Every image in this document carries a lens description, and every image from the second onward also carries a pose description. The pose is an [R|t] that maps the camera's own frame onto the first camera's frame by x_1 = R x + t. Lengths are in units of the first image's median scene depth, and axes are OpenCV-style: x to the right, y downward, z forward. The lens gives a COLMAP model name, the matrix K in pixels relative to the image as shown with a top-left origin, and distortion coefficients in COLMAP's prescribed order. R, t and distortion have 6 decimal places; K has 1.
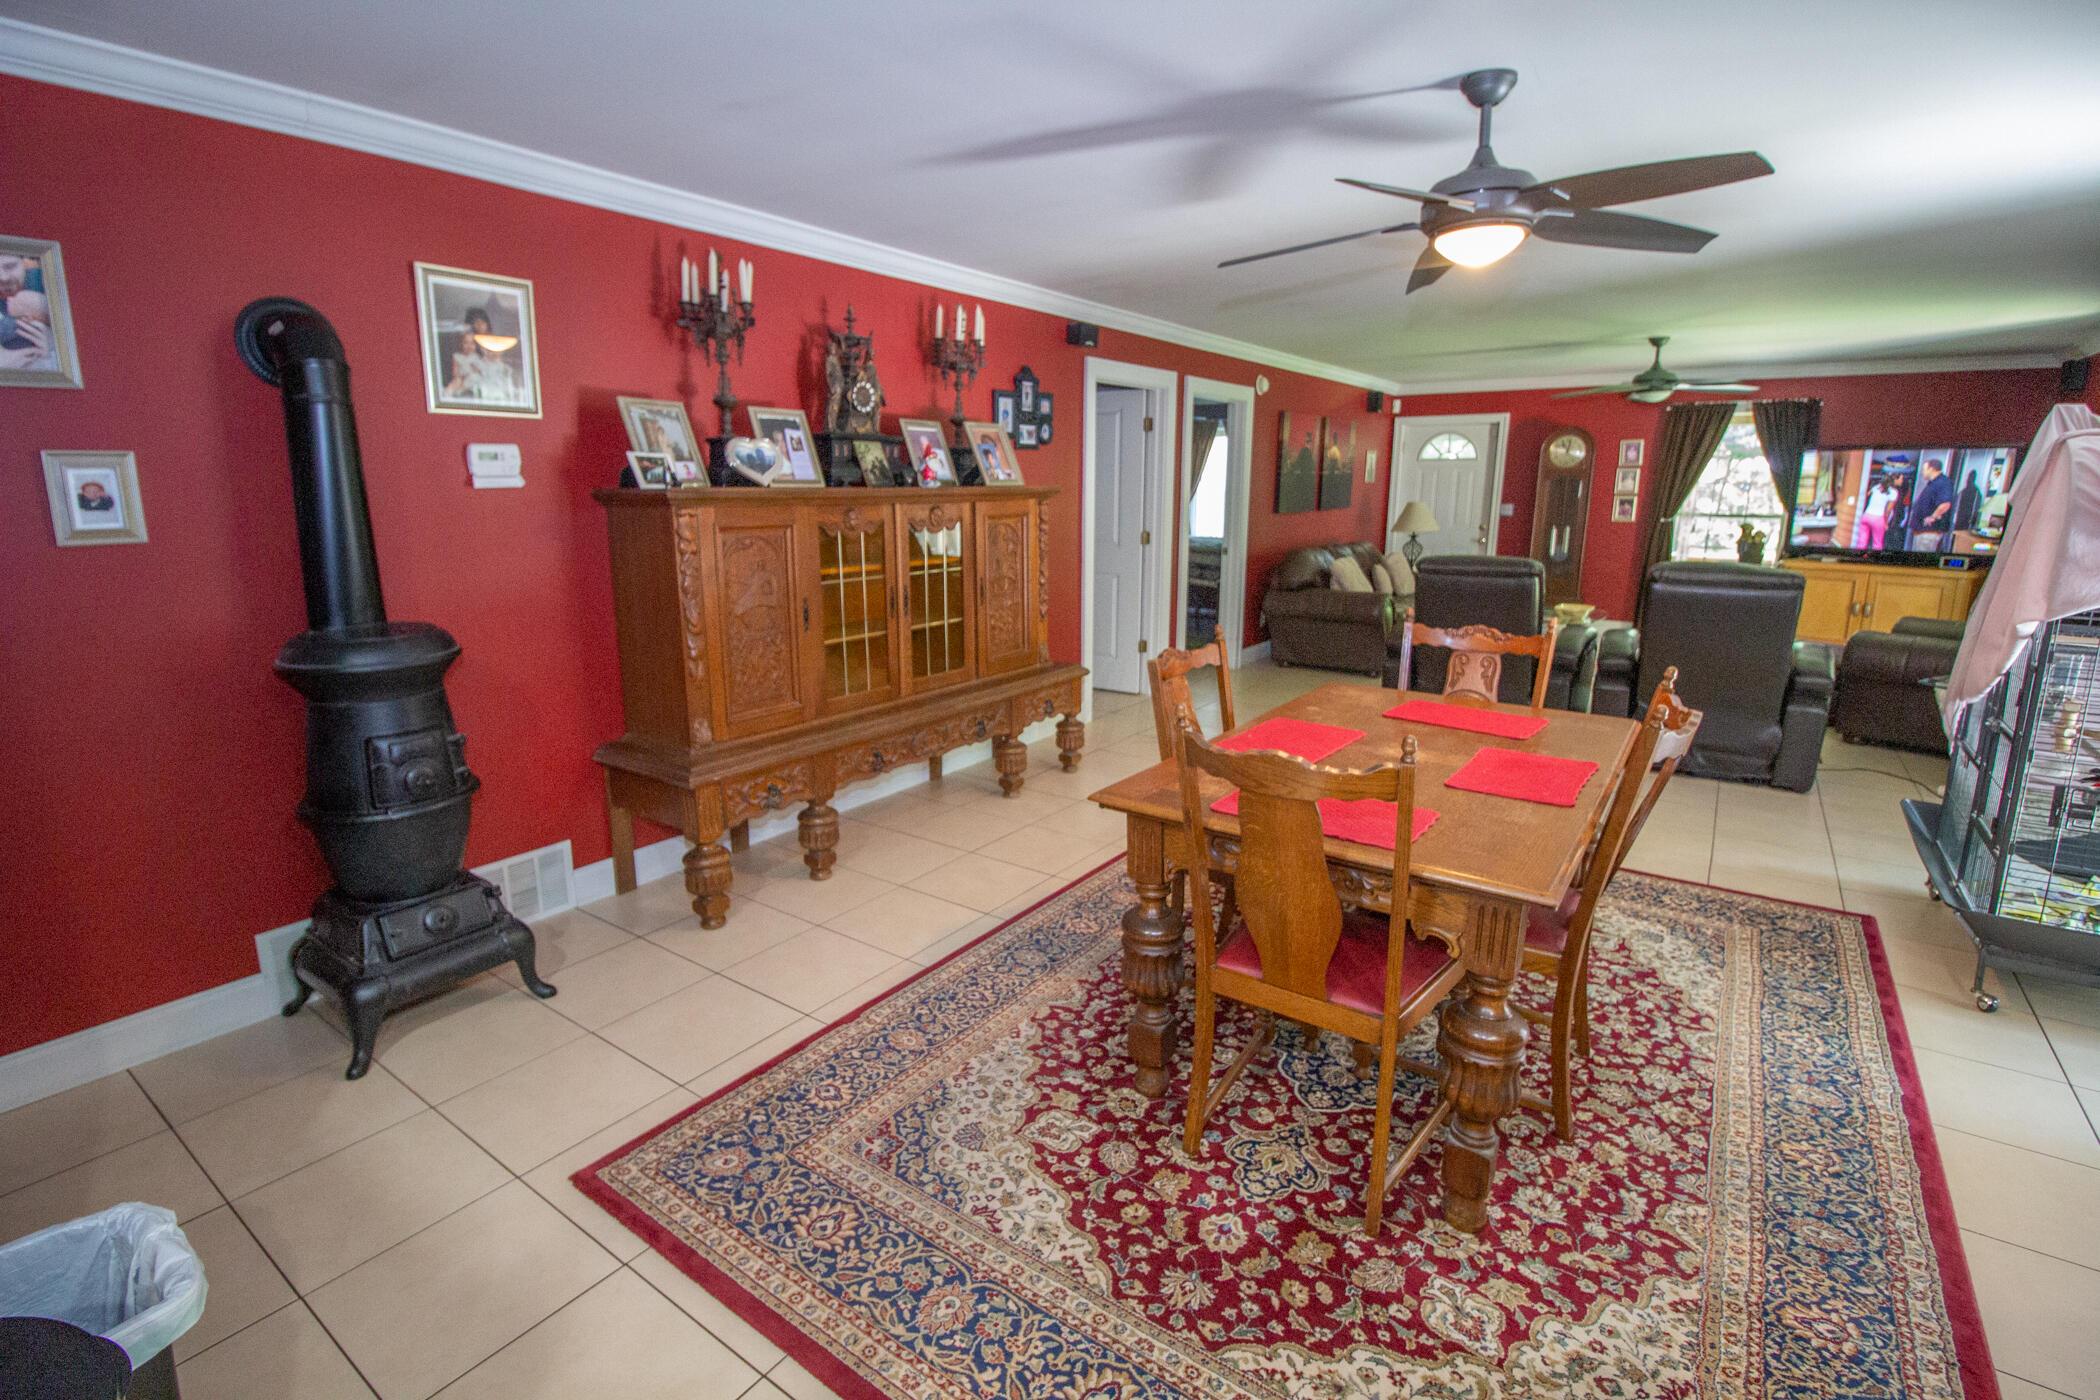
lens RADIAL K [[969.0, 0, 1044.3], [0, 969.0, 704.2], [0, 0, 1]] dist [-0.011006, -0.001677]
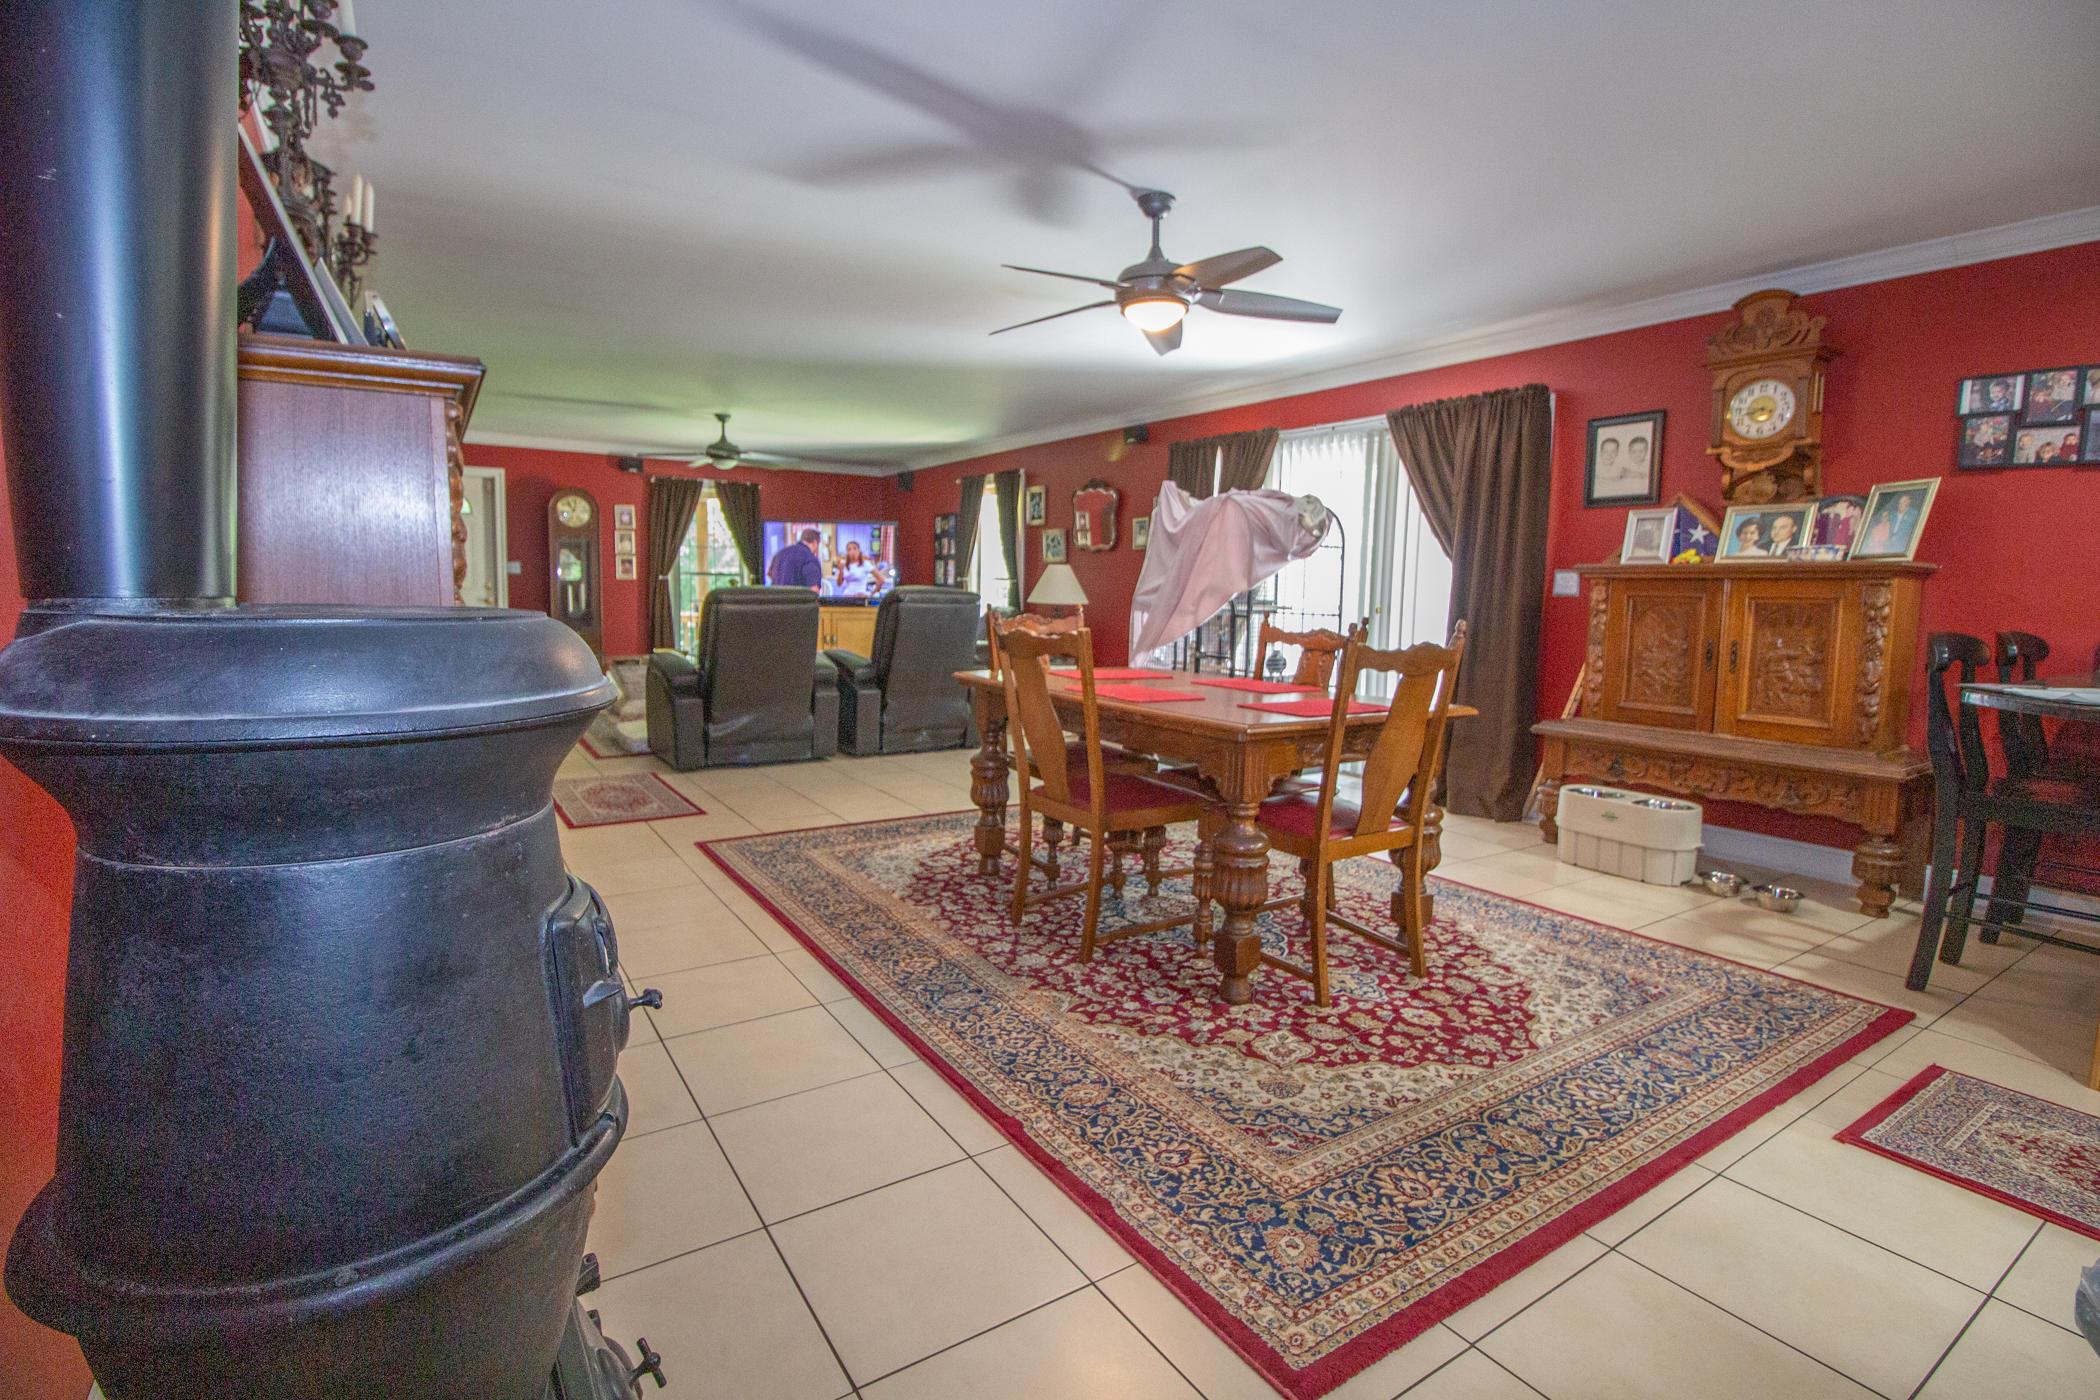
lens RADIAL K [[969.0, 0, 1047.6], [0, 969.0, 686.3], [0, 0, 1]] dist [-0.011006, -0.001677]
pose [[0.367152, -0.090179, 0.925779, -1.058463], [0.191630, 0.981272, 0.019586, -0.012800], [-0.910207, 0.170216, 0.377557, 0.805465]]
